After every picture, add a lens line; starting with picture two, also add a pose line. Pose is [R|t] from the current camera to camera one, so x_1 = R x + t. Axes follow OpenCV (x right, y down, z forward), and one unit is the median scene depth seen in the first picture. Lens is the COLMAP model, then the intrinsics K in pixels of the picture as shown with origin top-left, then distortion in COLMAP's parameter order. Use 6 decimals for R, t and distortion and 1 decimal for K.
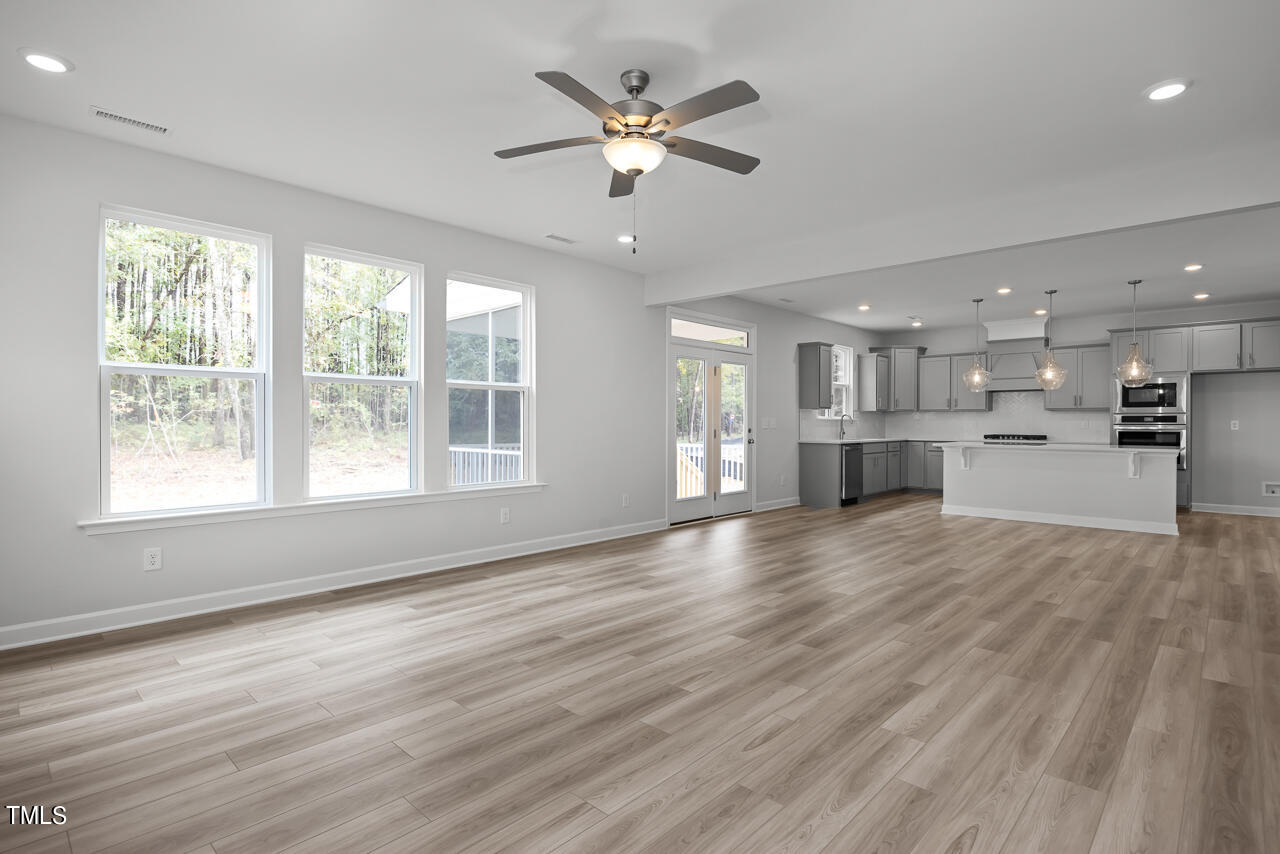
lens RADIAL K [[693.2, 0, 640.0], [0, 693.2, 427.0], [0, 0, 1]] dist [0.001162, 0.000312]
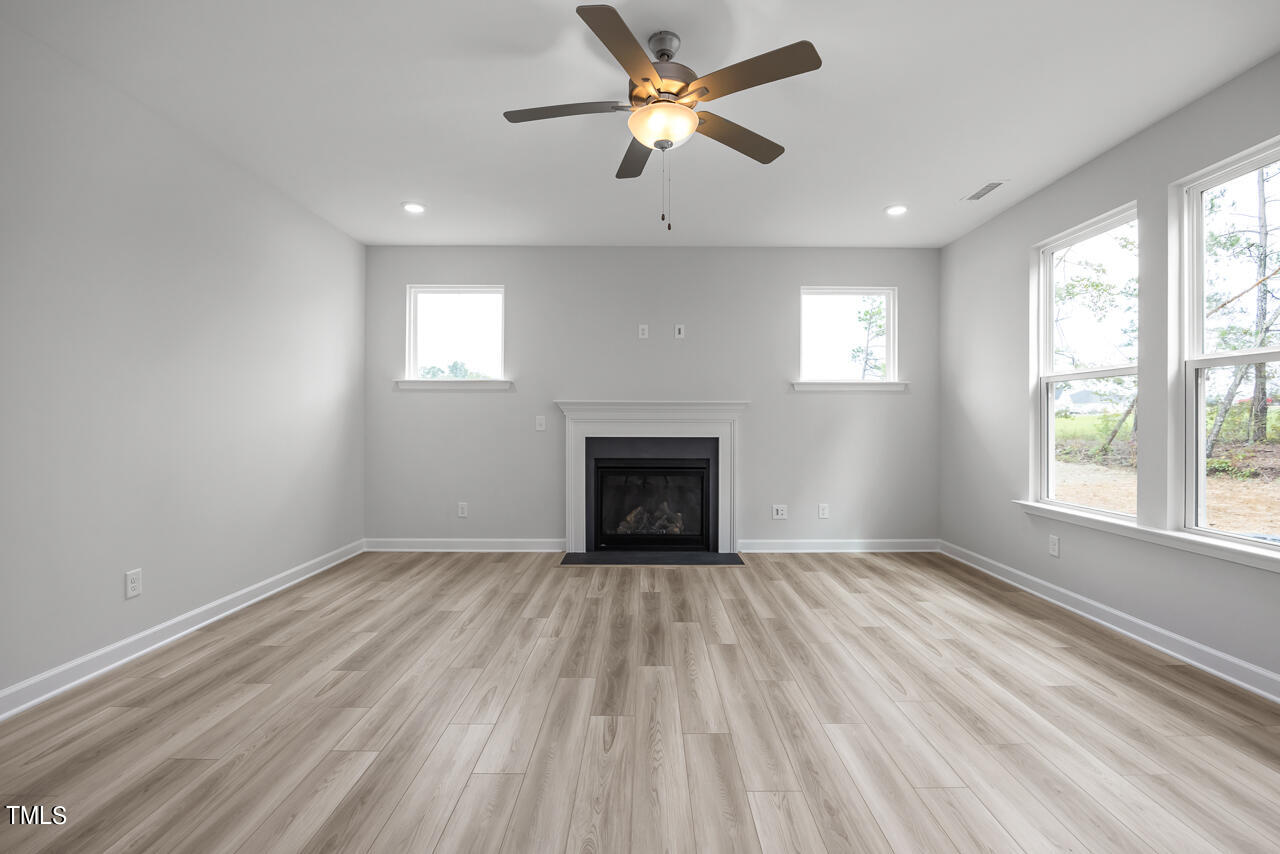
lens RADIAL K [[585.0, 0, 640.0], [0, 585.0, 427.0], [0, 0, 1]] dist [-0.000969, -0.000249]
pose [[-0.751786, 0.004191, -0.659393, 0.537023], [-0.006218, 0.999890, 0.013444, -0.011340], [0.659377, 0.014206, -0.751678, 1.626199]]
